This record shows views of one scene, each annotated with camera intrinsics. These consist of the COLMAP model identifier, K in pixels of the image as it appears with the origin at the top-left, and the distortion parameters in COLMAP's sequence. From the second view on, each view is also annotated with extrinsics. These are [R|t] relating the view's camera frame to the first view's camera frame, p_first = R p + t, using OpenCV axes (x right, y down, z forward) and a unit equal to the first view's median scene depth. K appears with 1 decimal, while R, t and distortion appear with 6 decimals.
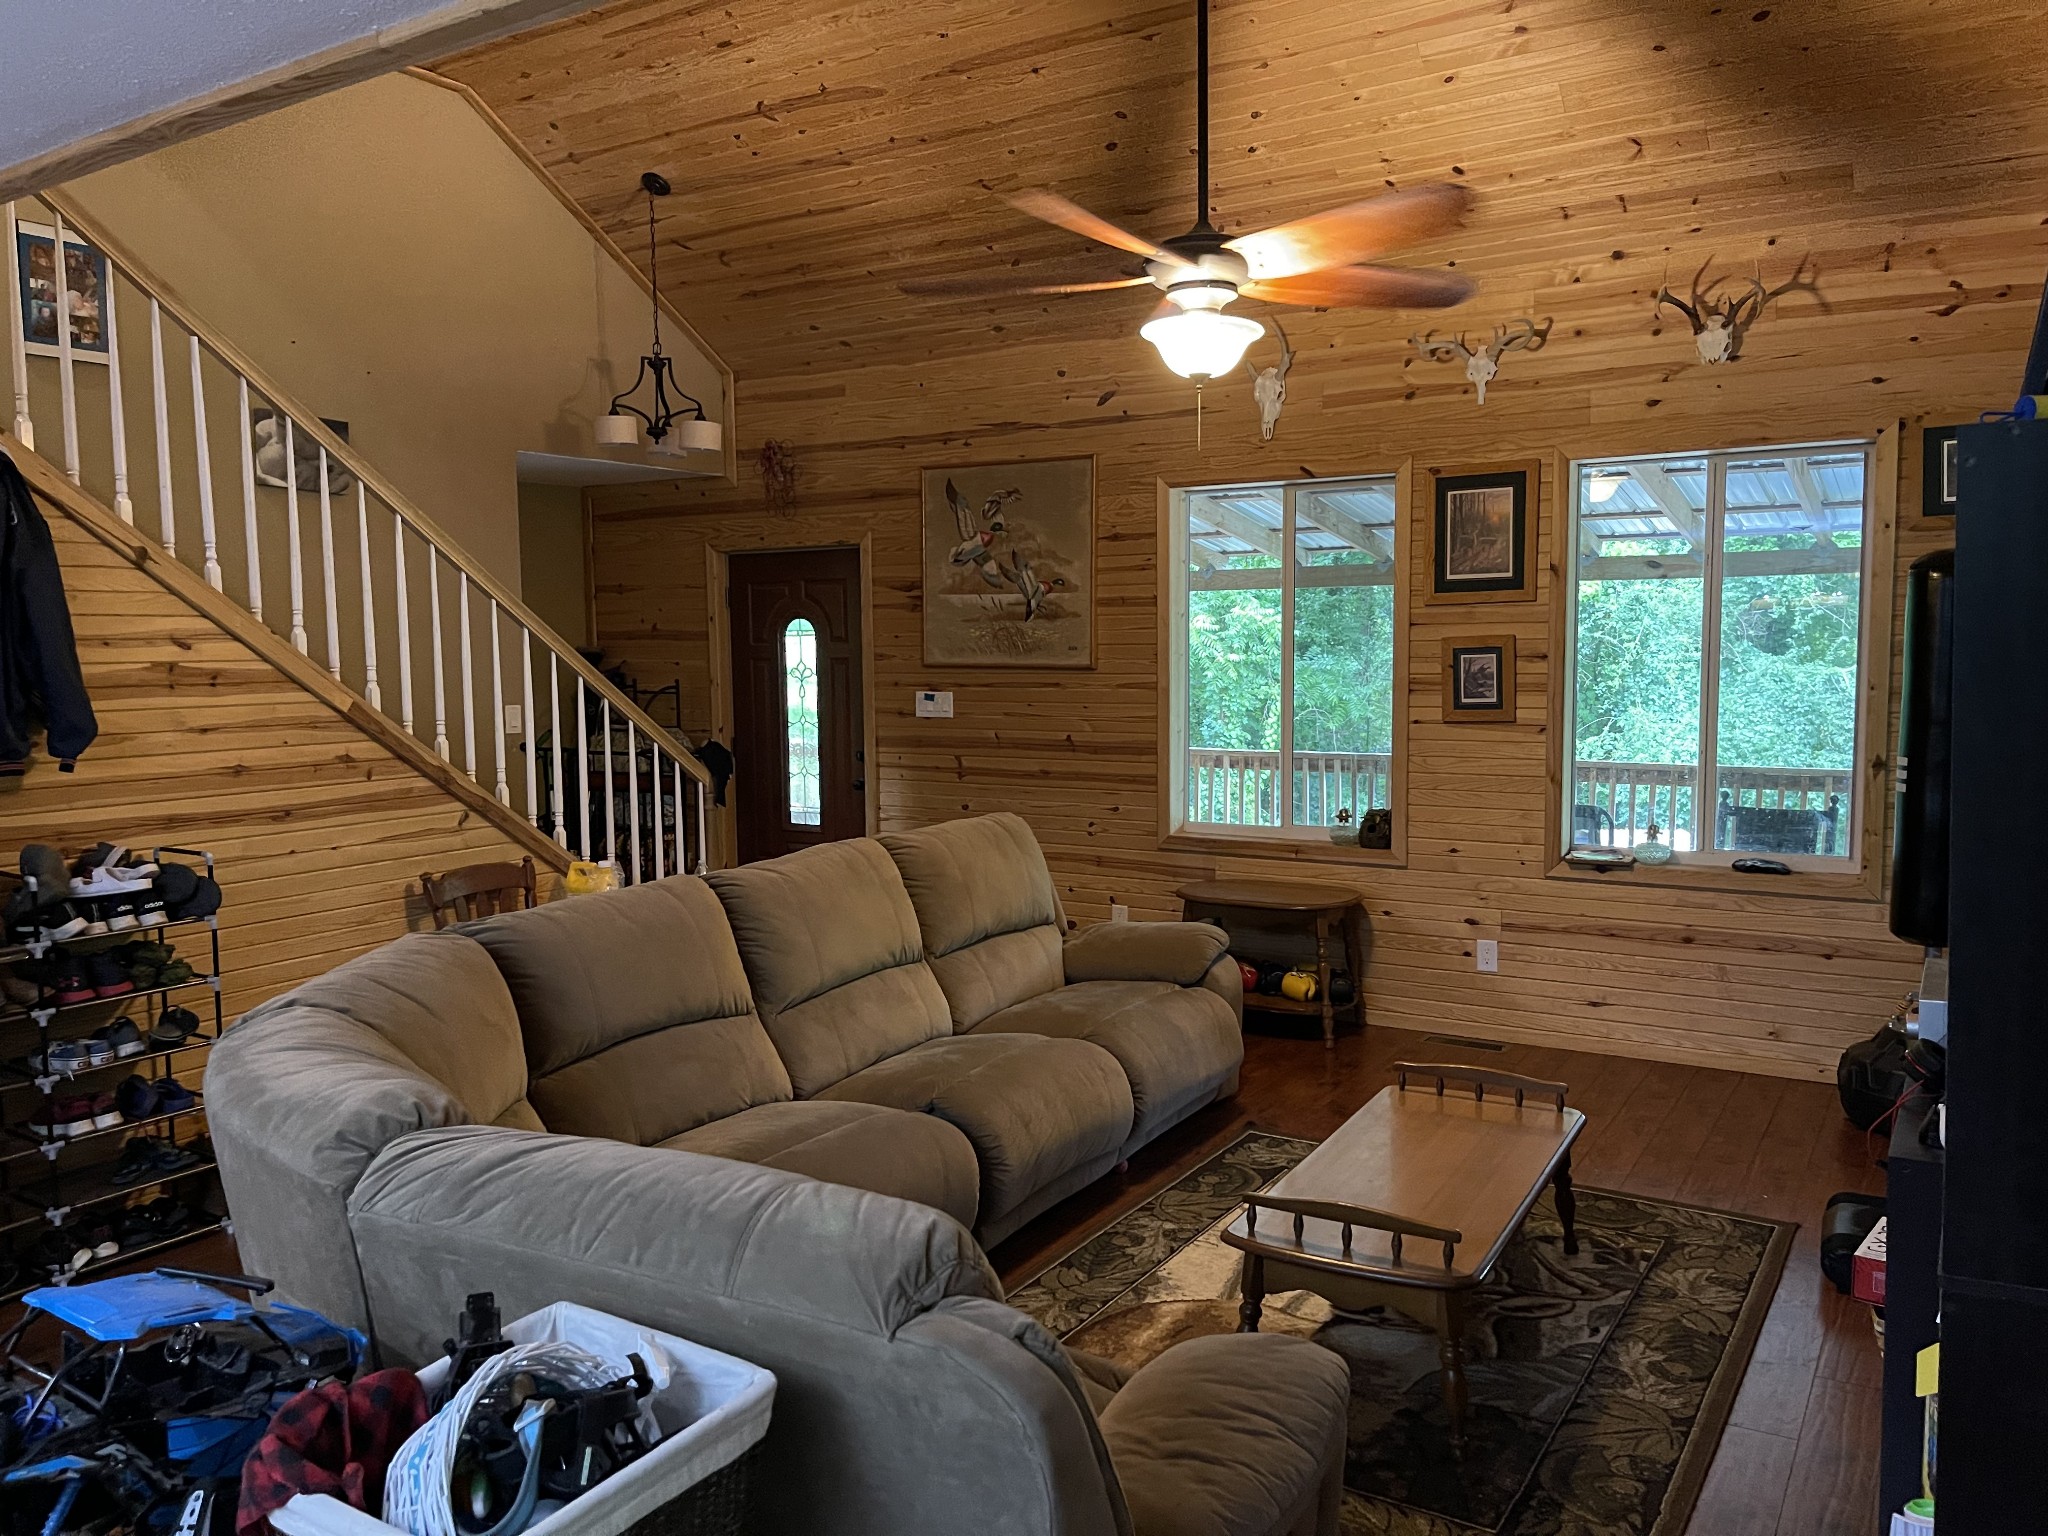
lens RADIAL K [[1563.6, 0, 1002.2], [0, 1563.6, 807.4], [0, 0, 1]] dist [0.066822, -0.073338]
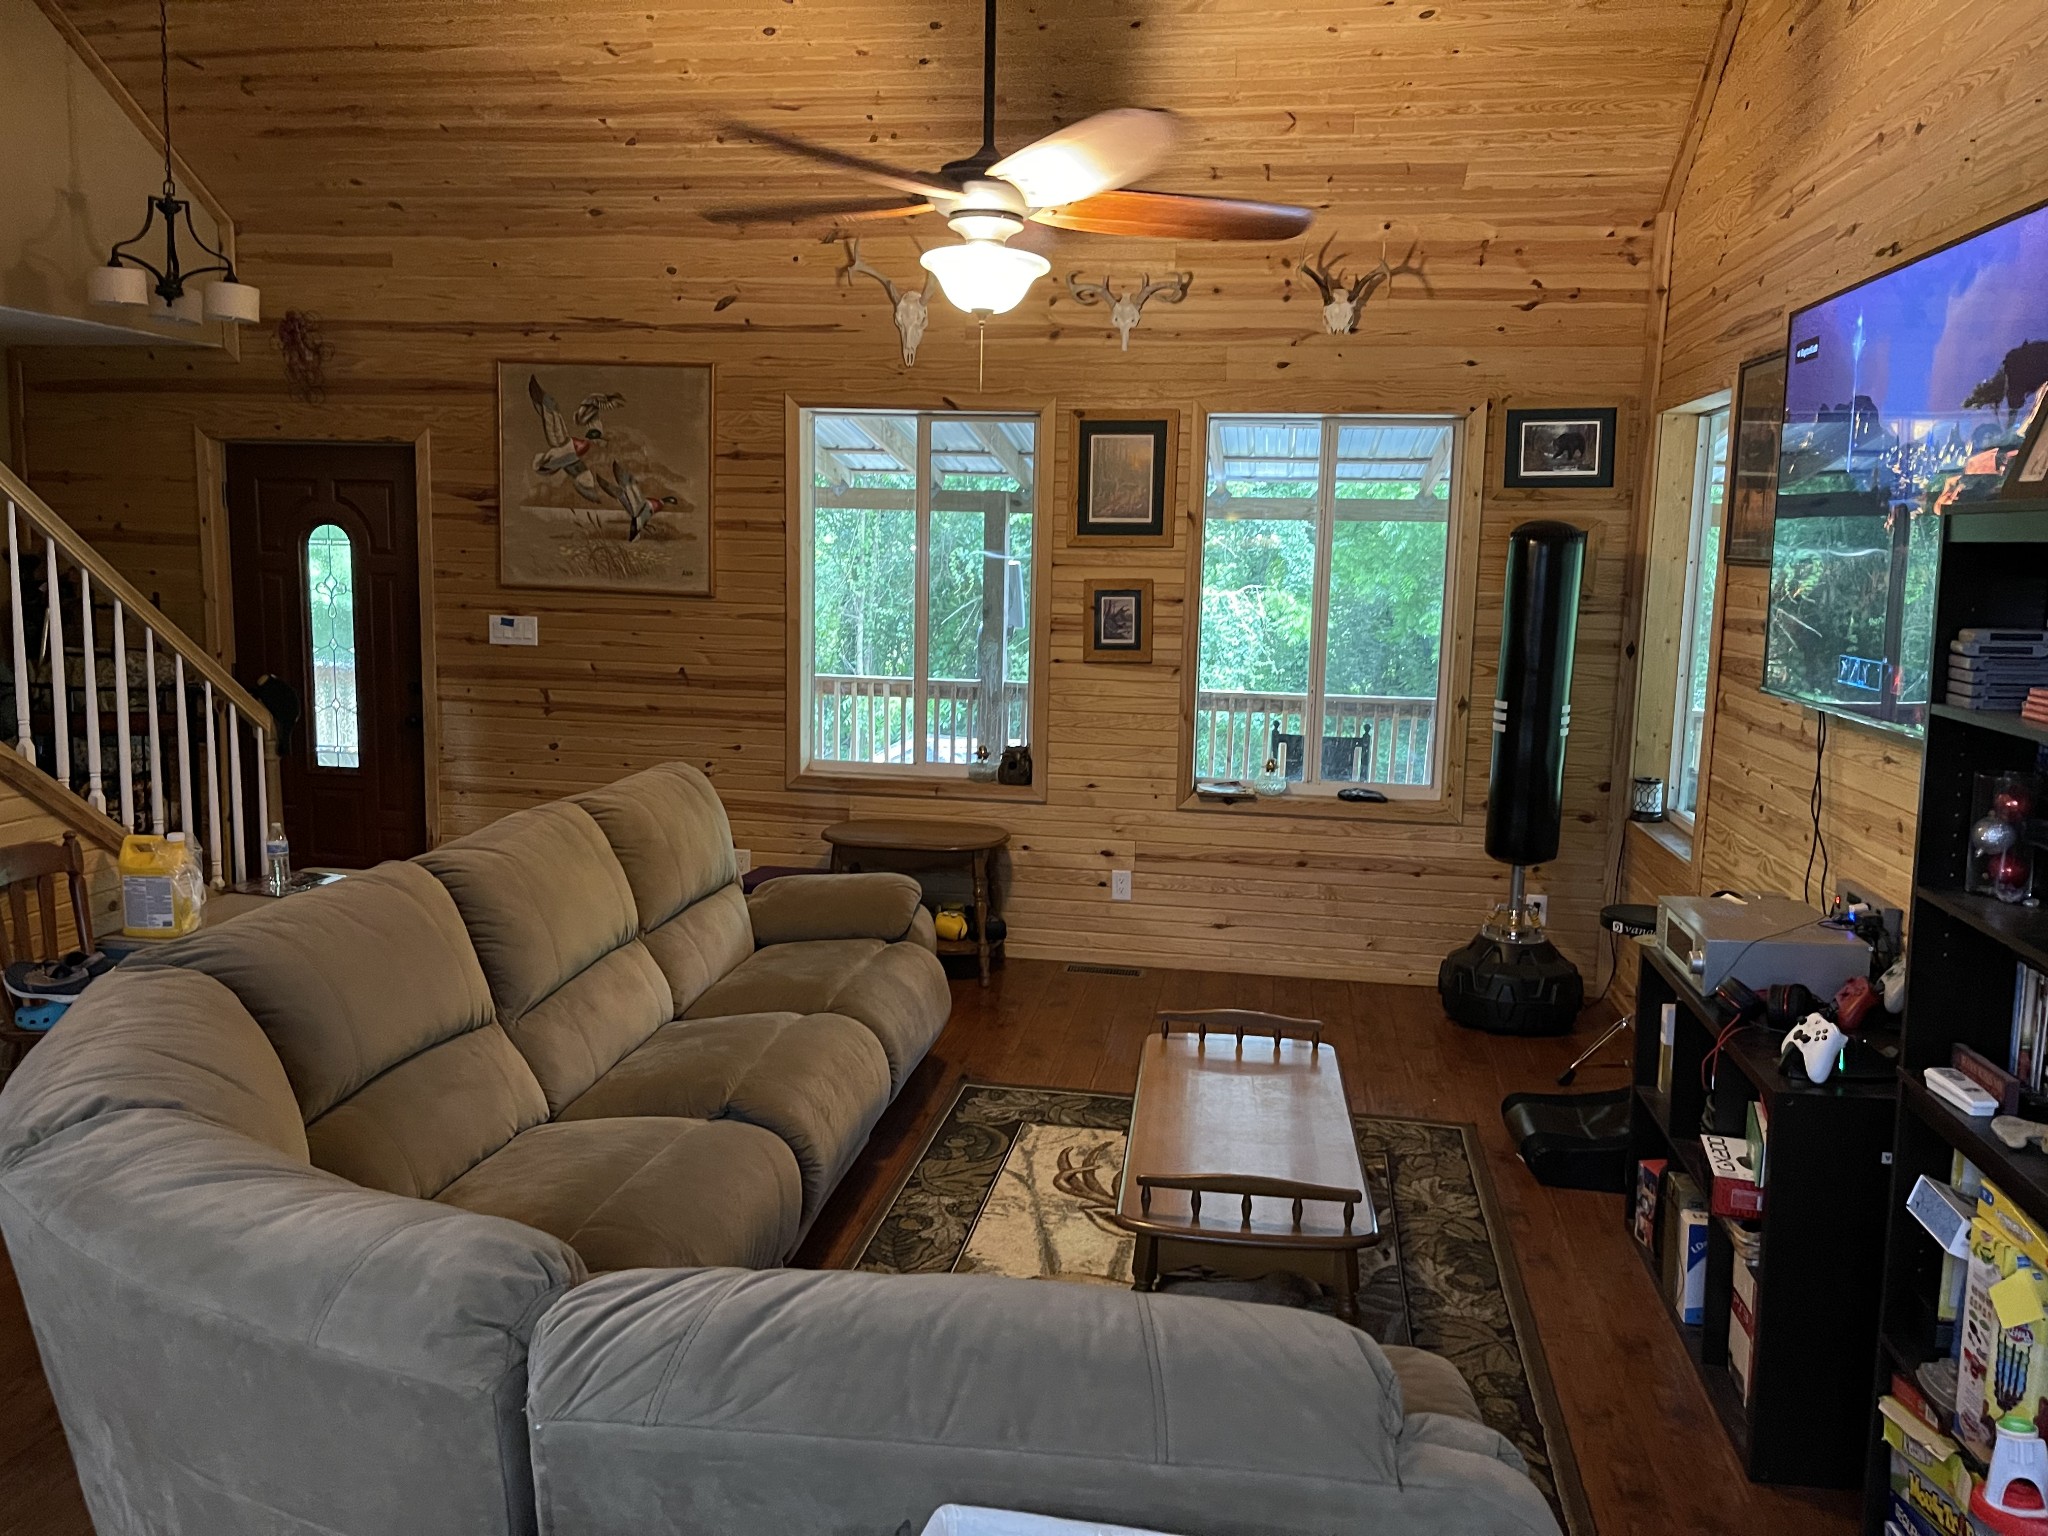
lens RADIAL K [[1563.6, 0, 1039.7], [0, 1563.6, 777.7], [0, 0, 1]] dist [0.066822, -0.073338]
pose [[0.917977, -0.025870, 0.395788, -0.156574], [0.008581, 0.998932, 0.045391, -0.025773], [-0.396540, -0.038272, 0.917219, 0.076357]]
